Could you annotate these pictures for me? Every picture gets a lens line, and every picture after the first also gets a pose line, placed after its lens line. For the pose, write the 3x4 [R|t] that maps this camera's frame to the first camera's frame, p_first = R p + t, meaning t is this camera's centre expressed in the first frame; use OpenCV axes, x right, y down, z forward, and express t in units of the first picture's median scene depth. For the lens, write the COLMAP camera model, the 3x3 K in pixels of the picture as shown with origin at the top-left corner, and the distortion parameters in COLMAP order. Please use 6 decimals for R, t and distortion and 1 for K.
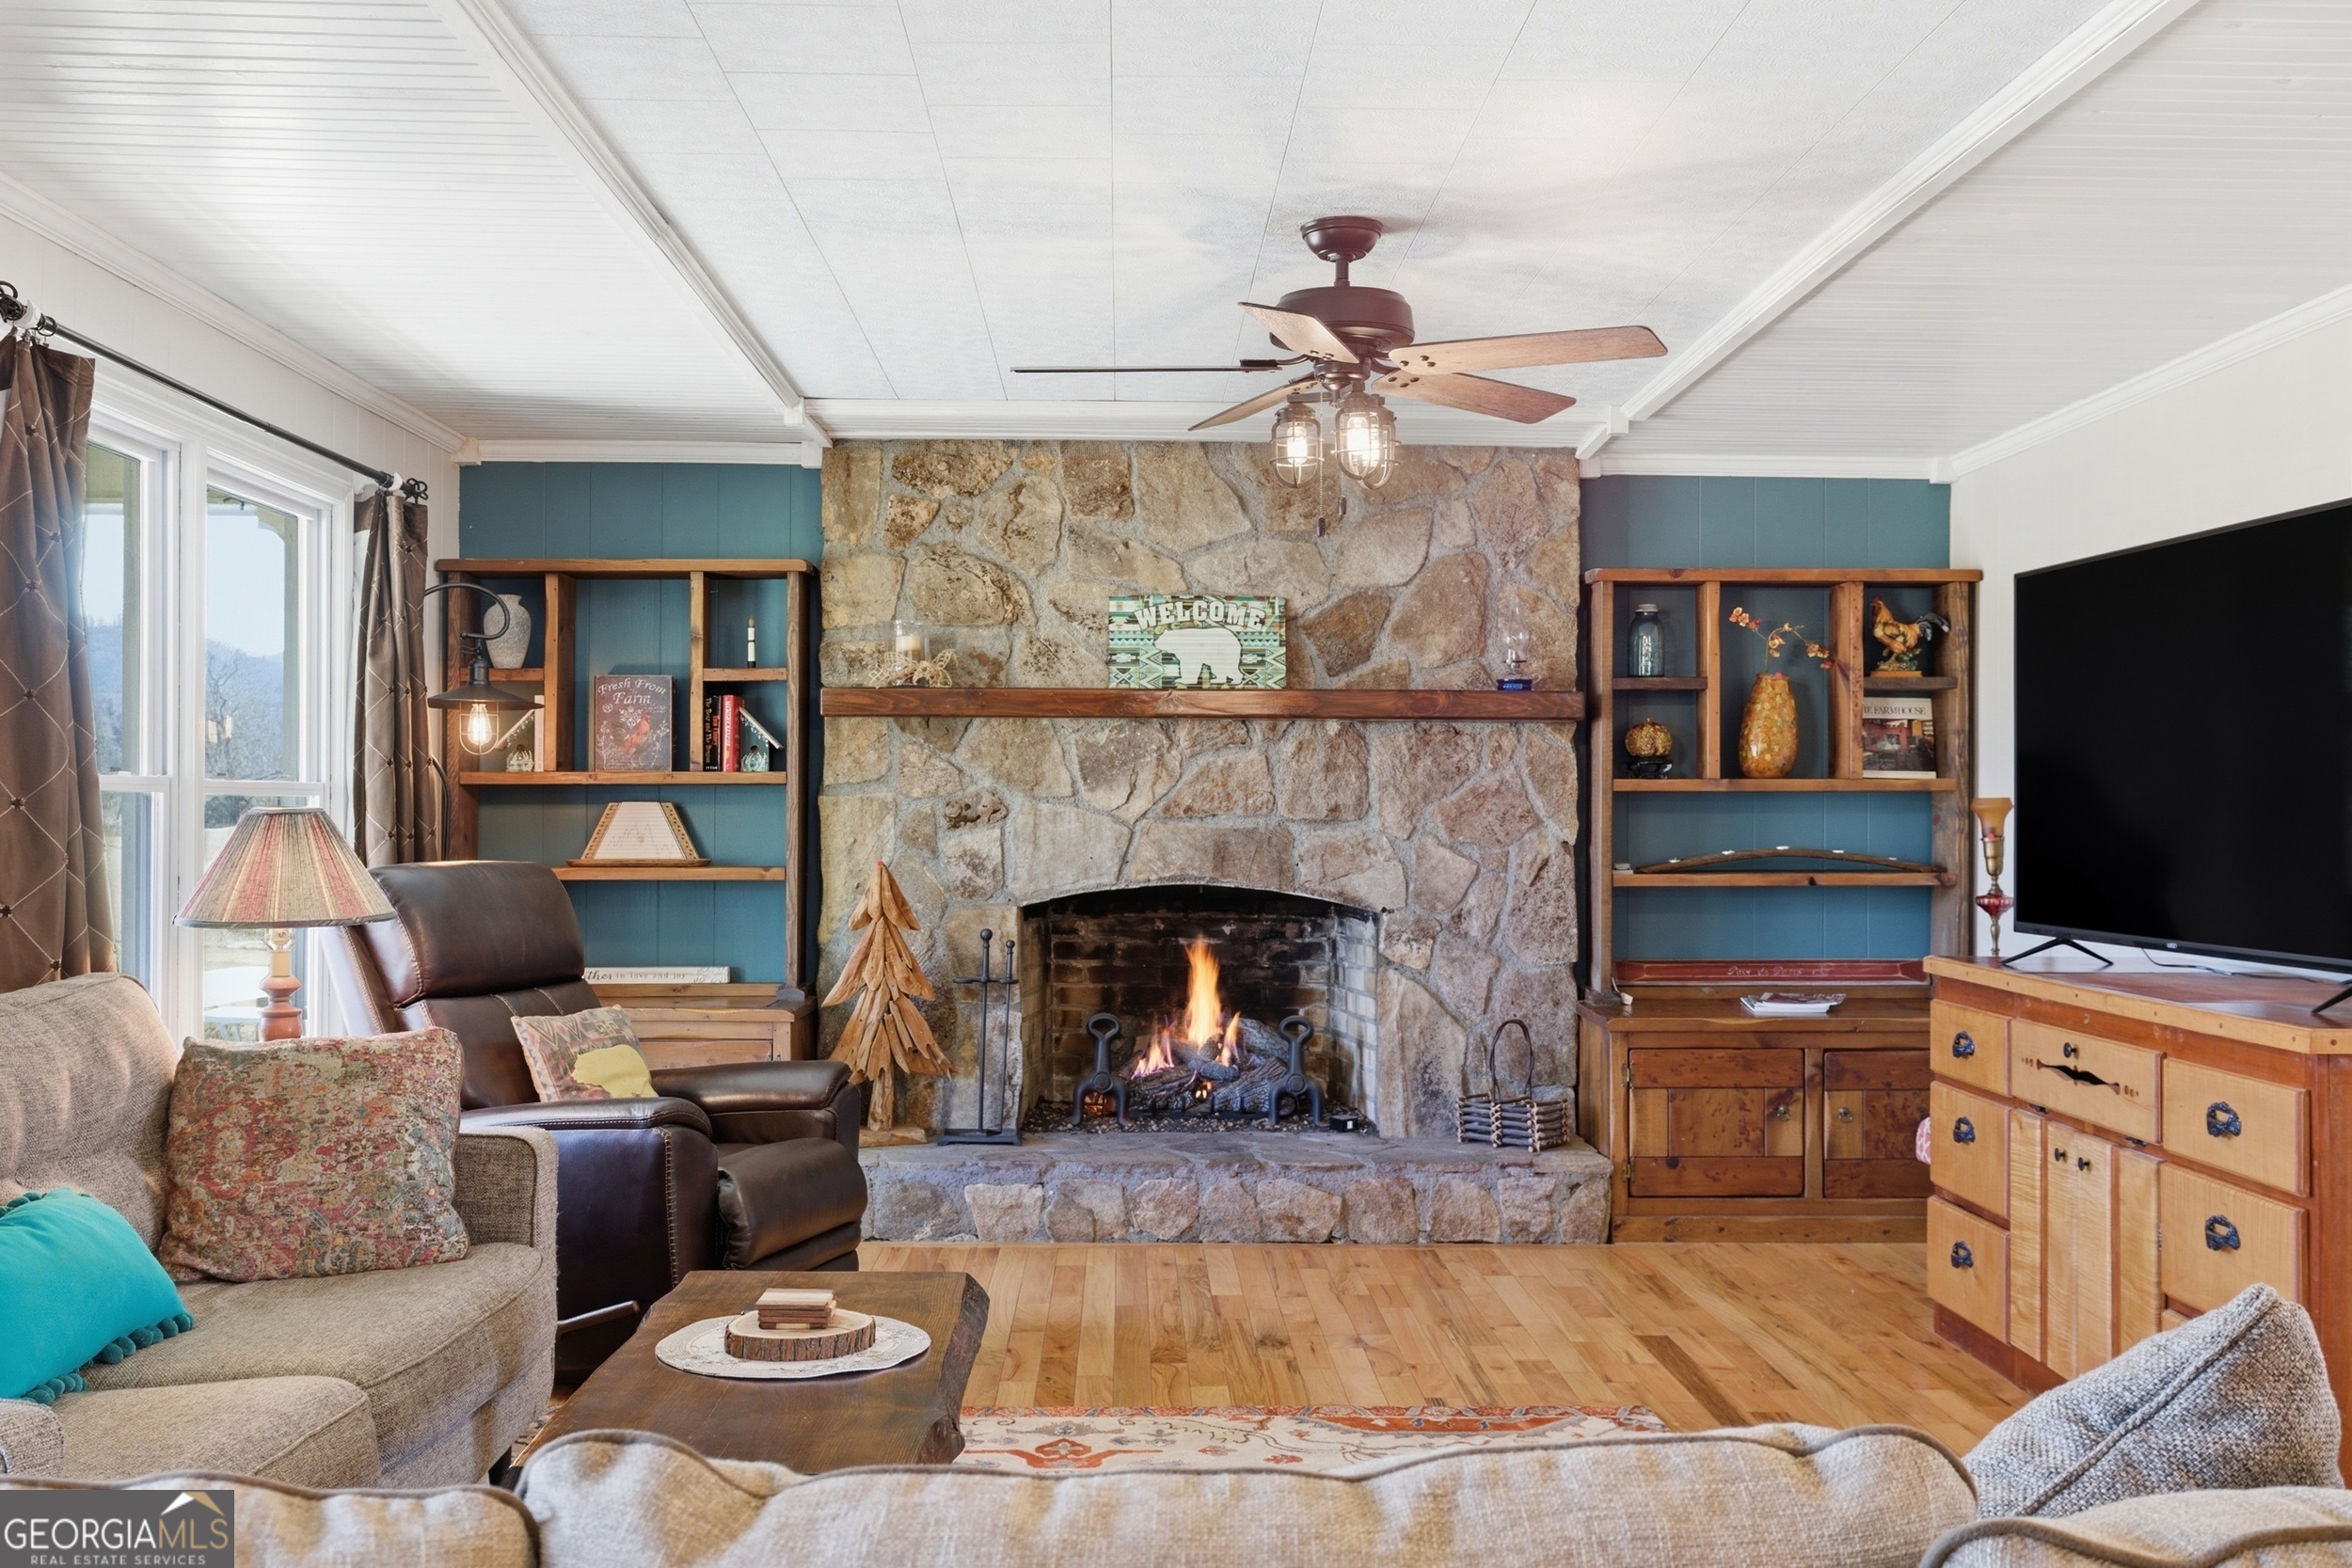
lens RADIAL K [[2257.0, 0, 1193.9], [0, 2257.0, 783.1], [0, 0, 1]] dist [-0.004306, 0.000000]
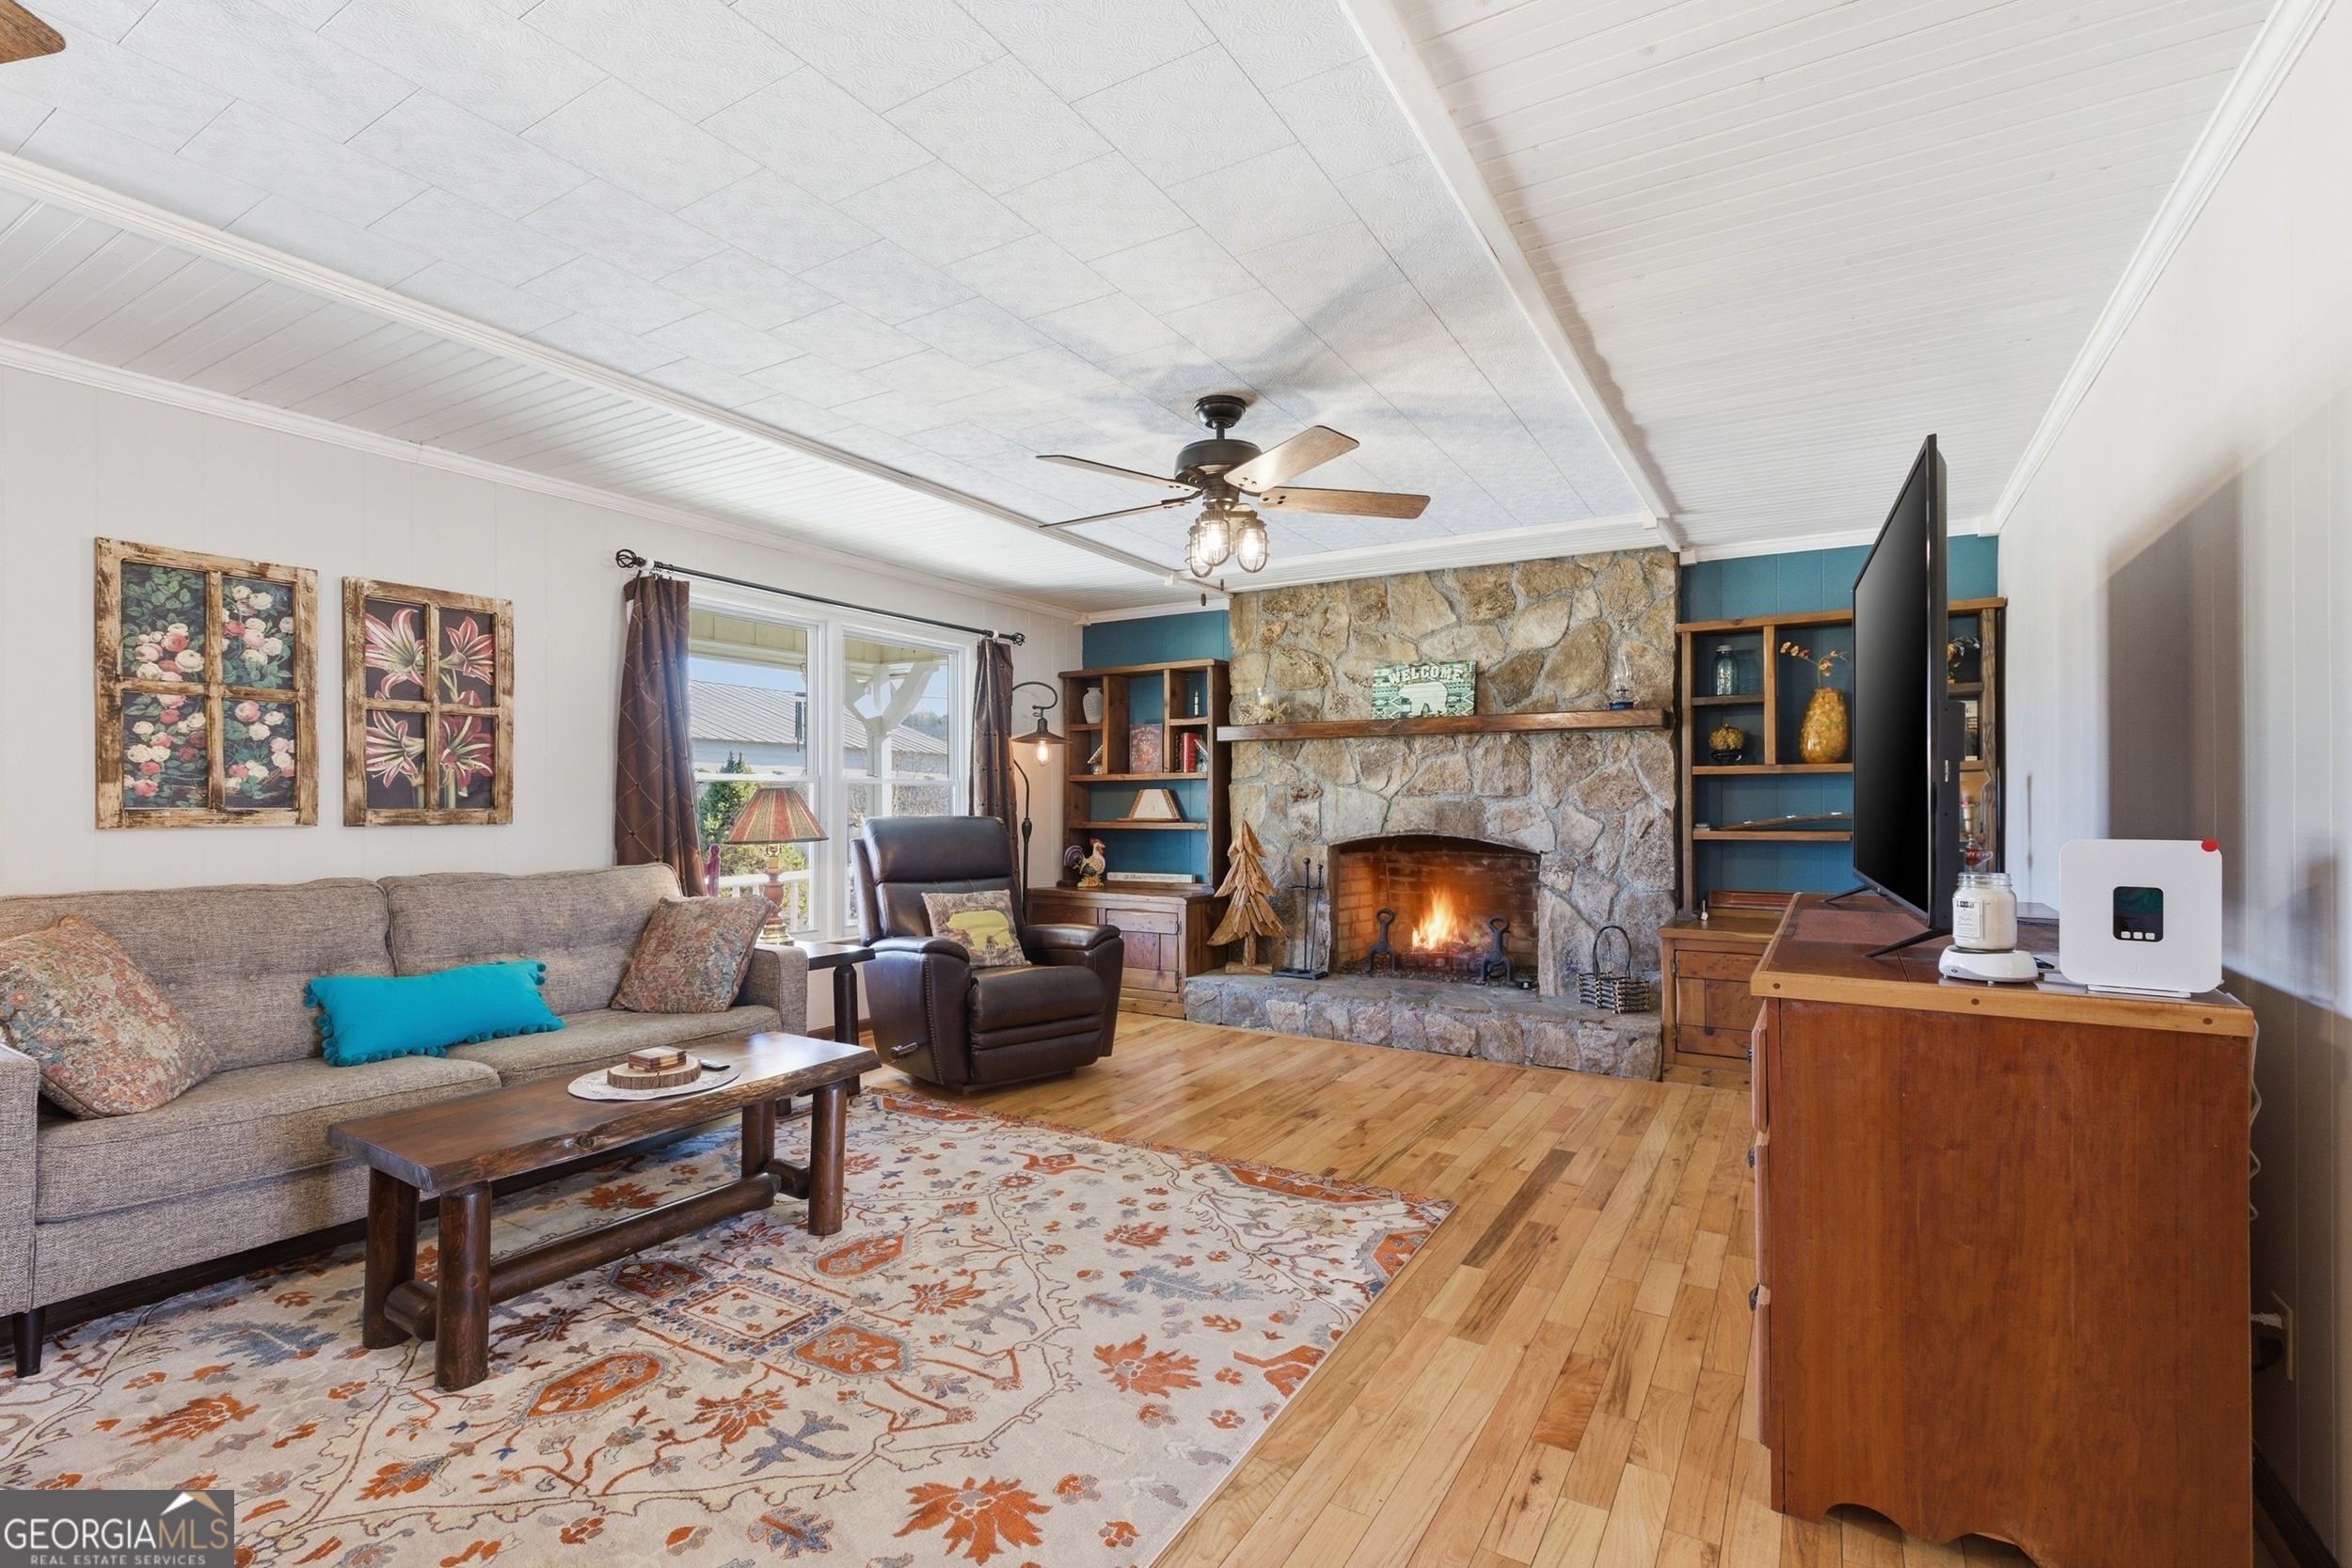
lens RADIAL K [[1074.8, 0, 1164.9], [0, 1074.8, 798.8], [0, 0, 1]] dist [-0.004696, 0.000146]
pose [[0.839853, -0.005550, -0.542786, 0.273295], [0.009787, 0.999940, 0.004919, 0.012309], [0.542726, -0.009443, 0.839857, 0.221437]]
